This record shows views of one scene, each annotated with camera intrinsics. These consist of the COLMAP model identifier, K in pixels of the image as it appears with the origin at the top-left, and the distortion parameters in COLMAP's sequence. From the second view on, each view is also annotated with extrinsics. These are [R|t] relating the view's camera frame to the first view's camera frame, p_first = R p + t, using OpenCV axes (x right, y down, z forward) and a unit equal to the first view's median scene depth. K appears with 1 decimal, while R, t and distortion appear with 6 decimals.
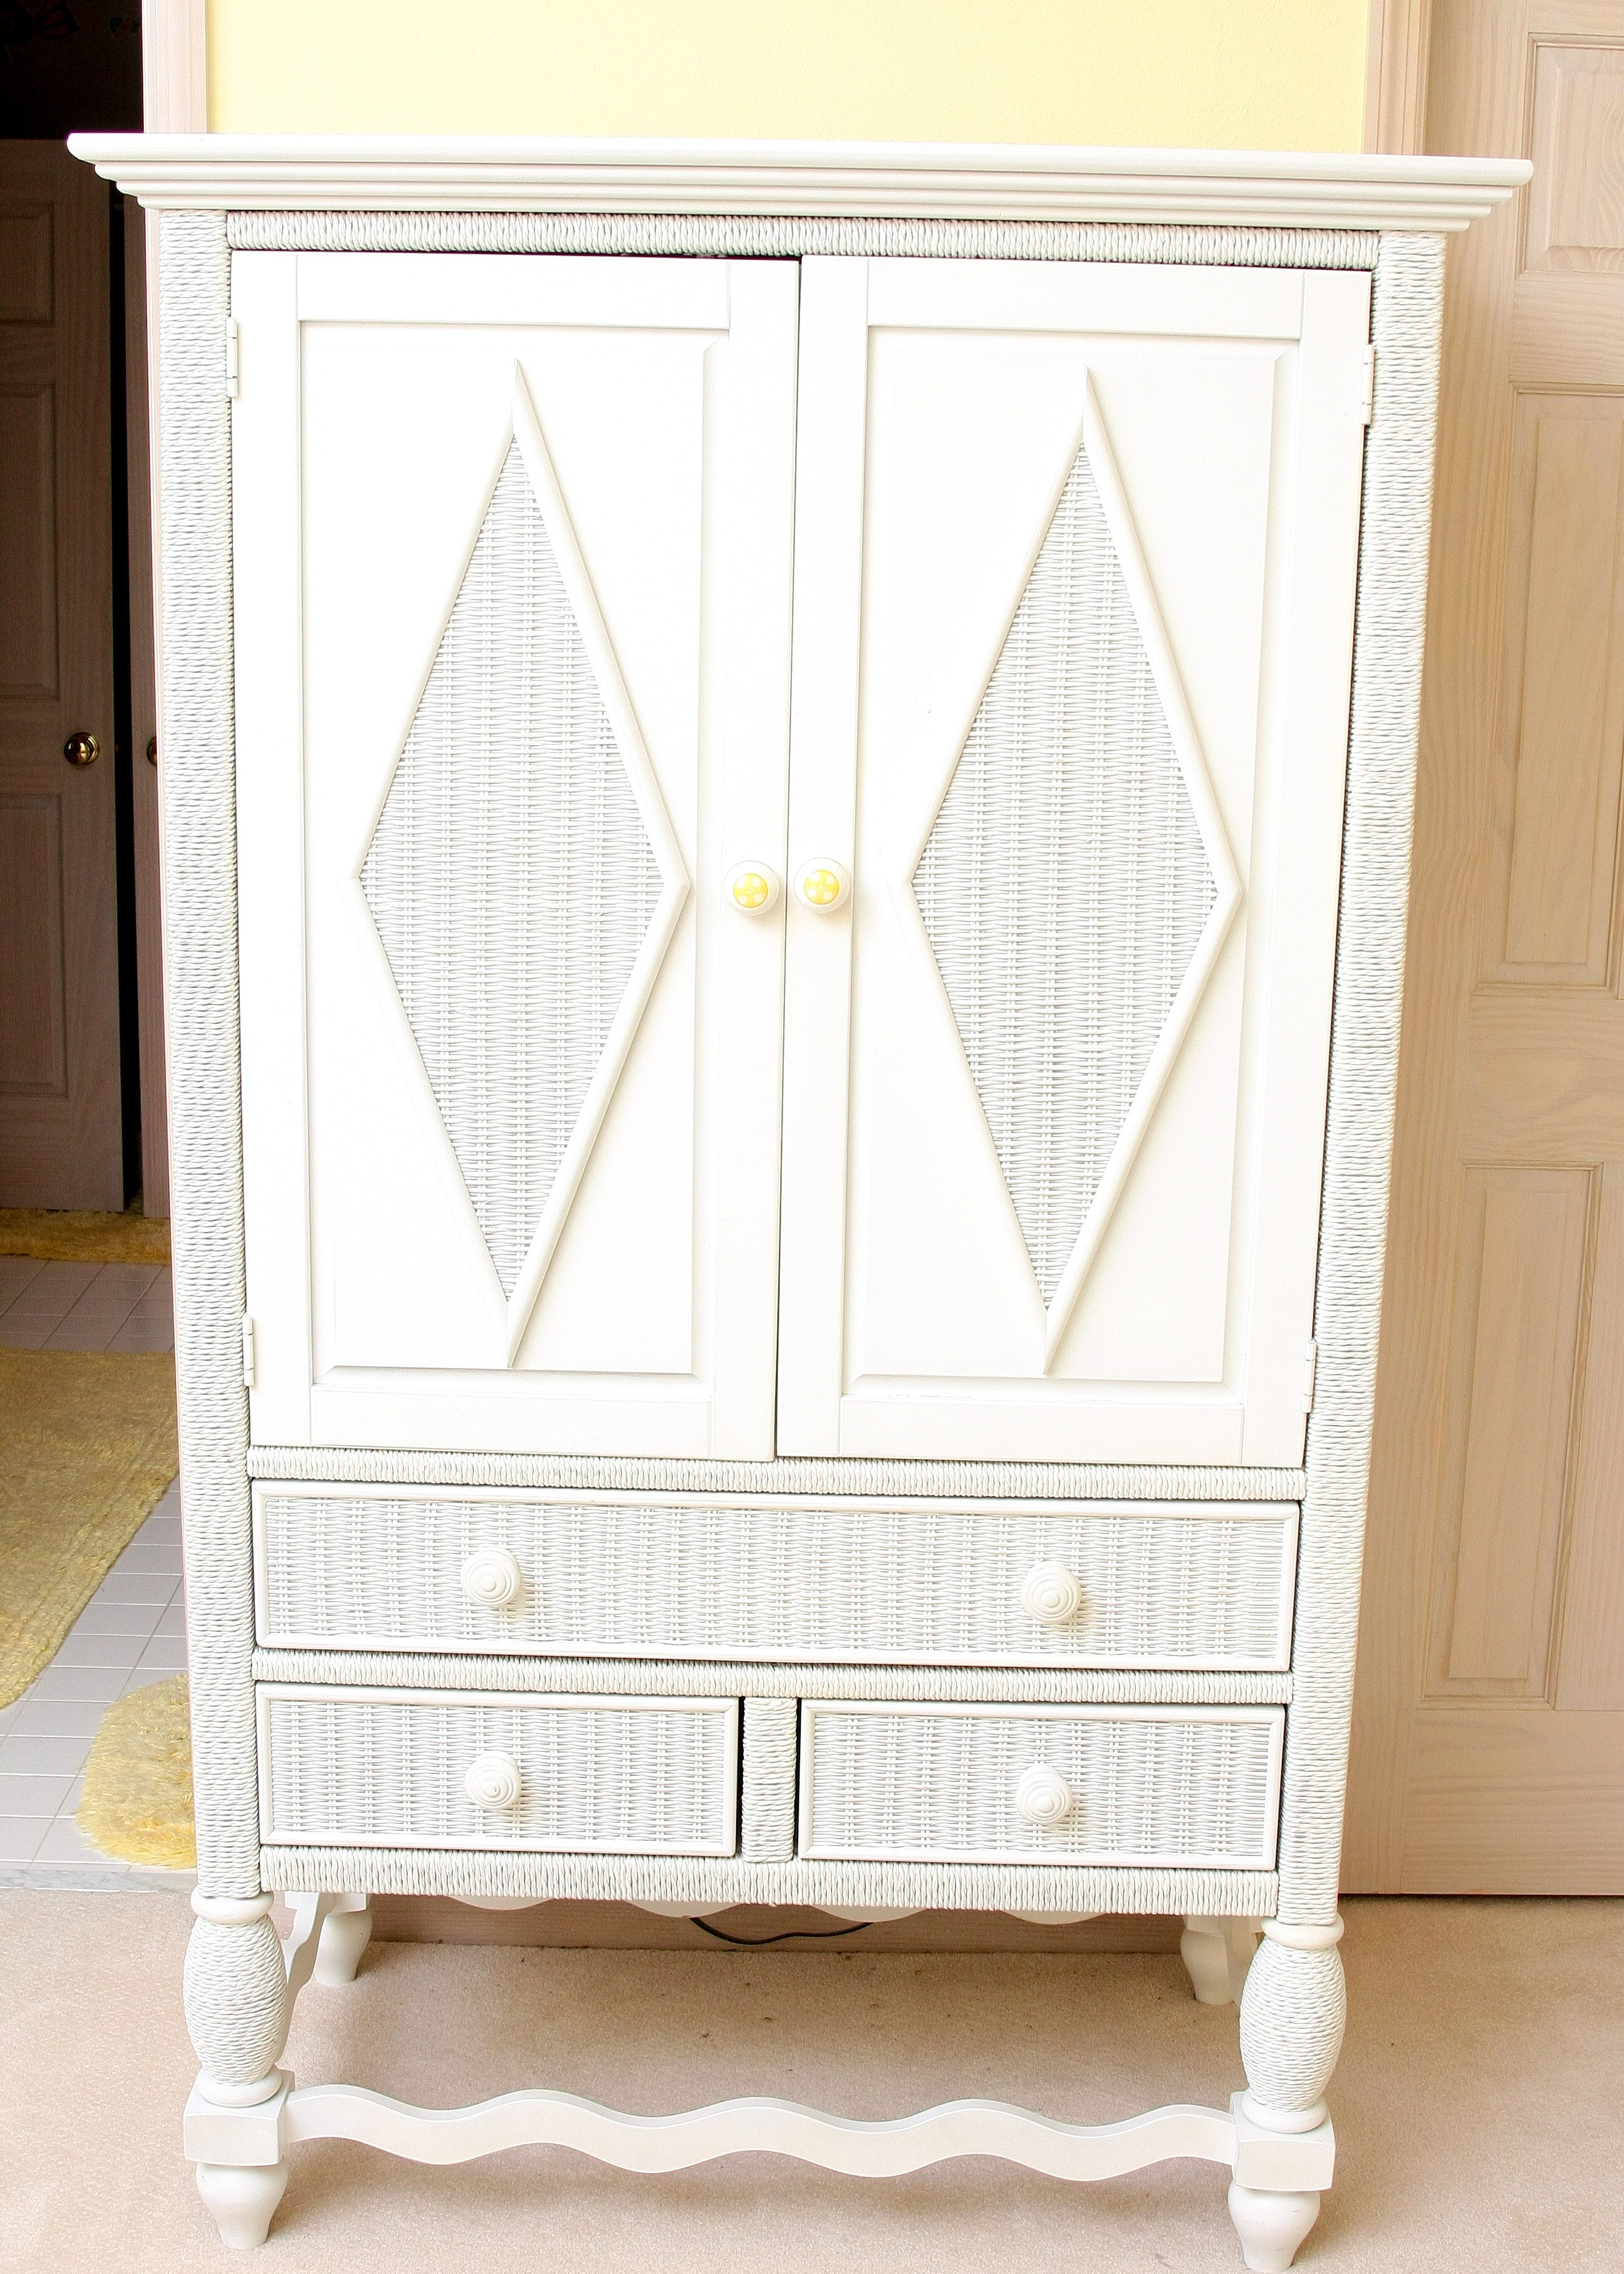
lens RADIAL K [[3138.4, 0, 818.0], [0, 3138.4, 1196.5], [0, 0, 1]] dist [-0.159010, 0.126631]
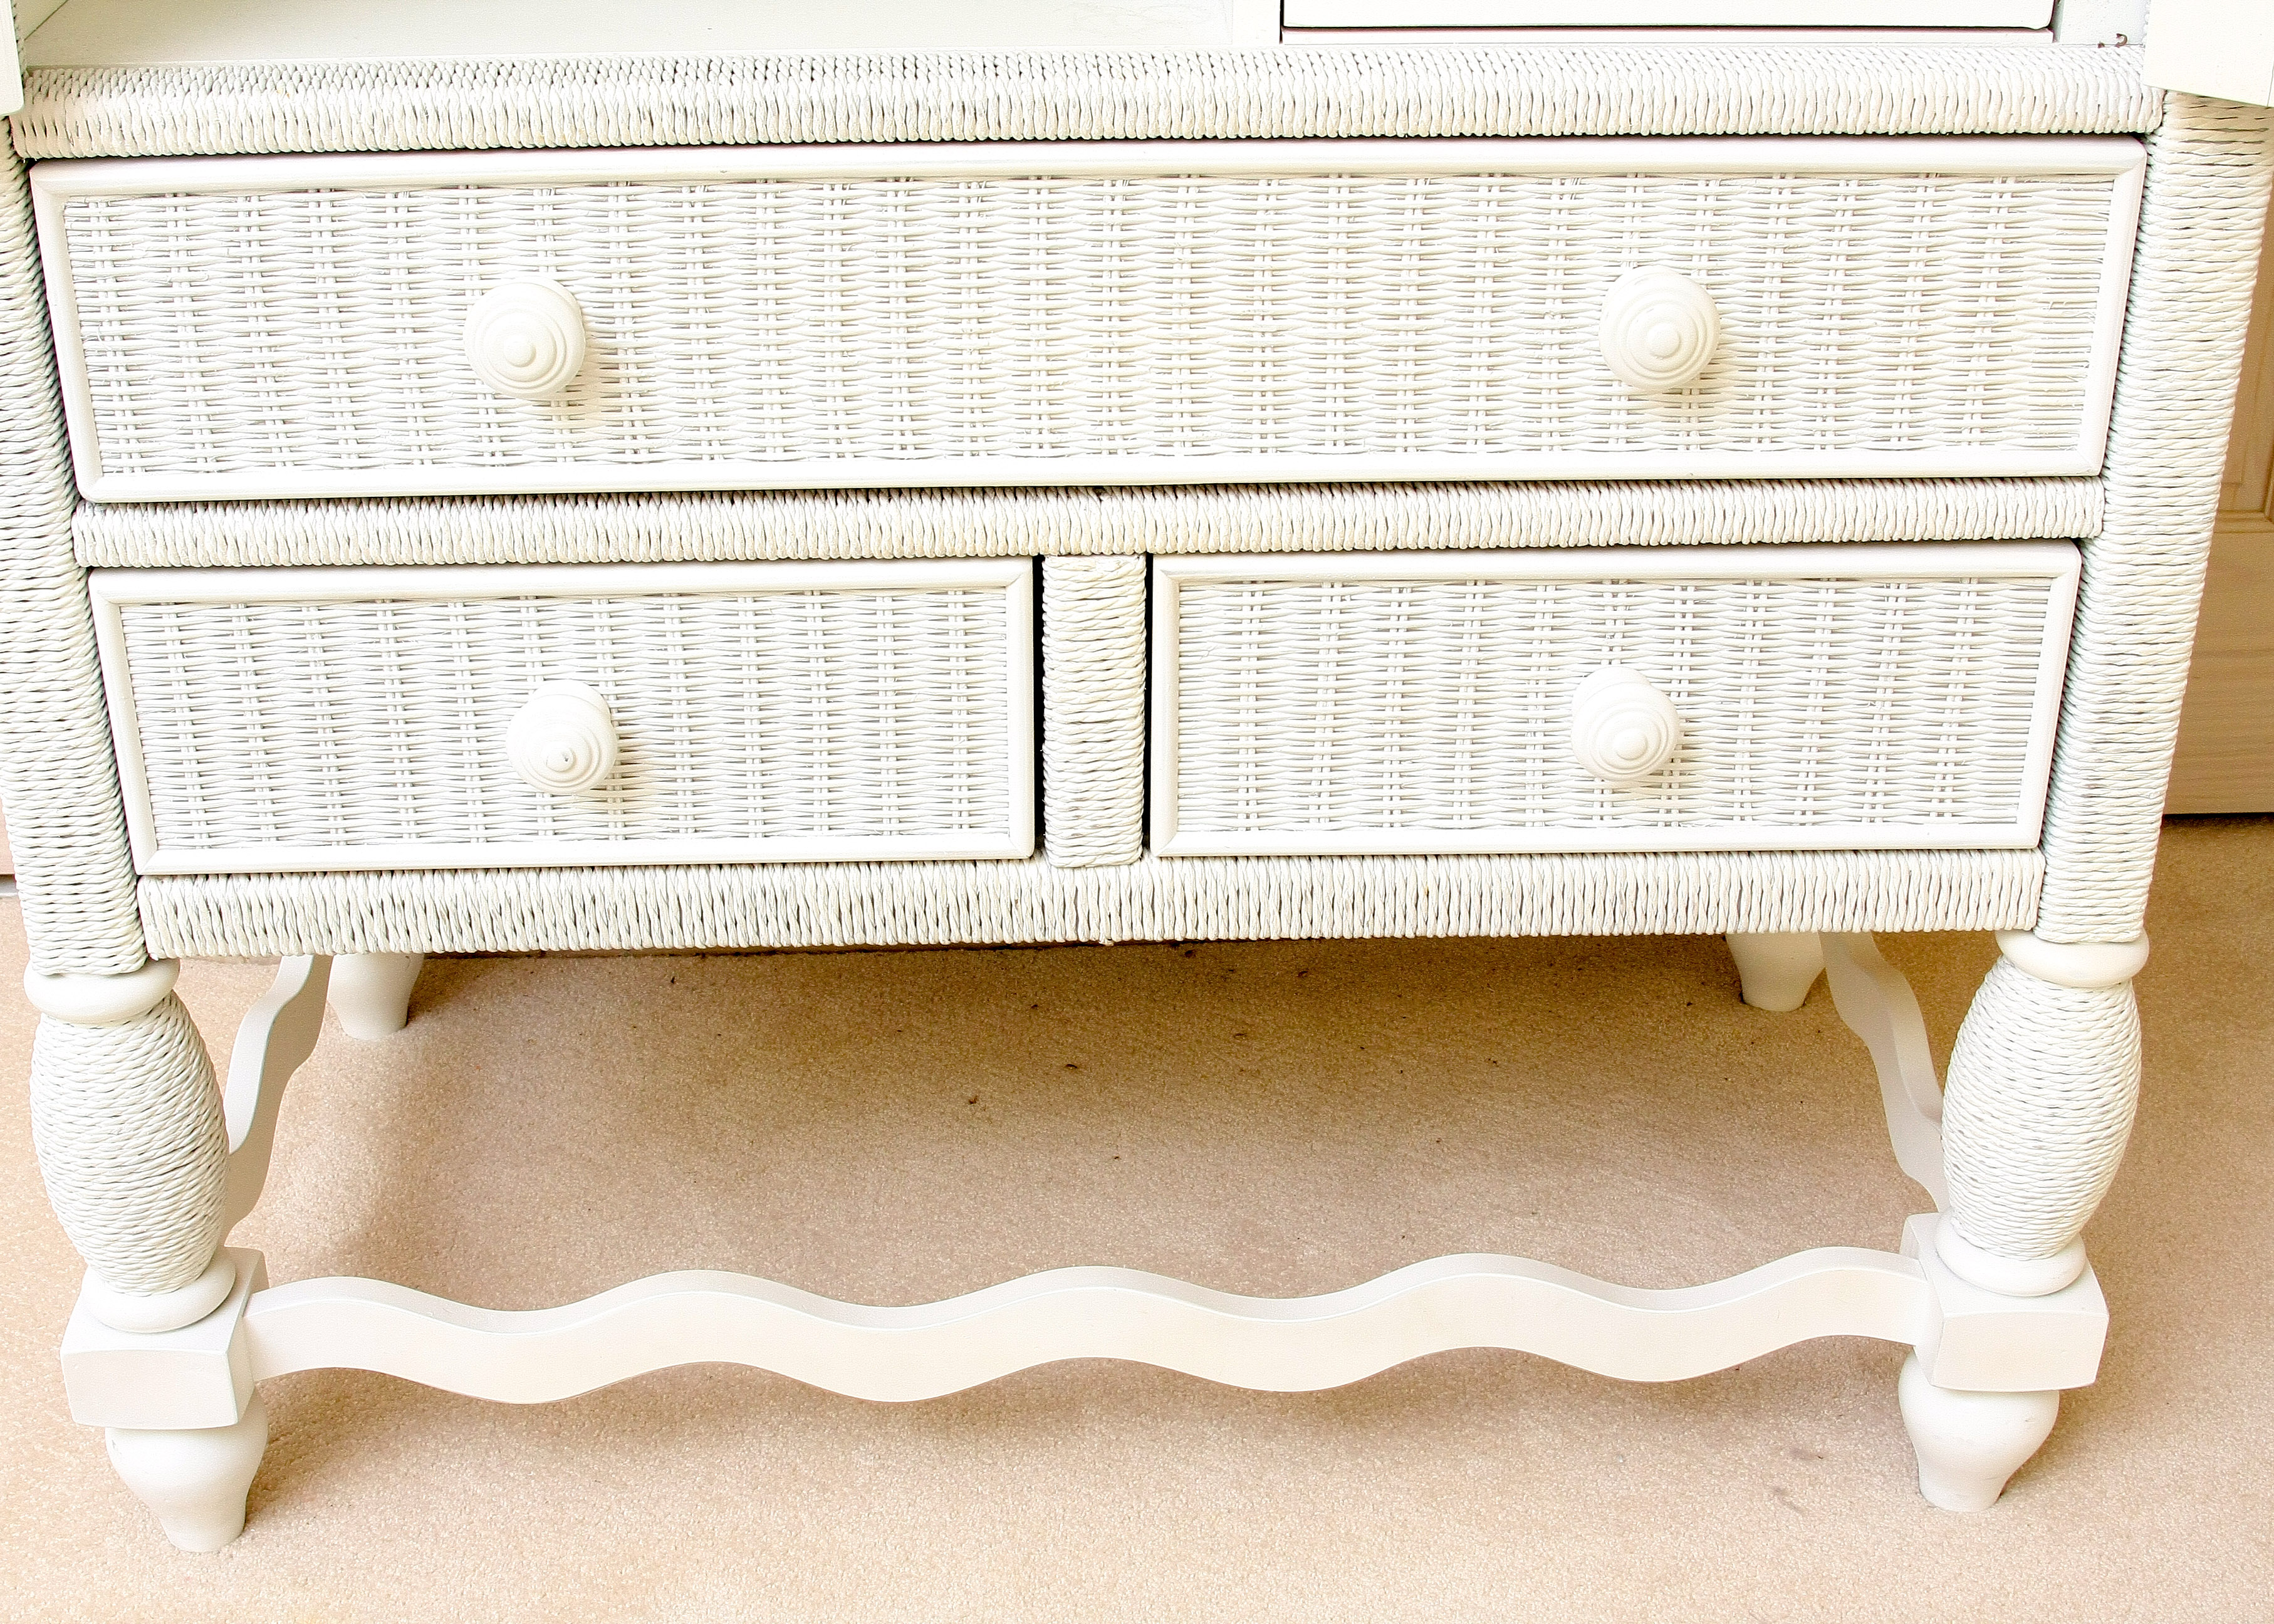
lens RADIAL K [[3138.4, 0, 1137.0], [0, 3138.4, 812.0], [0, 0, 1]] dist [-0.159010, 0.126631]
pose [[0.998538, -0.039241, 0.037168, -0.028843], [0.029108, 0.969853, 0.241945, 0.076555], [-0.045542, -0.240510, 0.969578, 0.489479]]
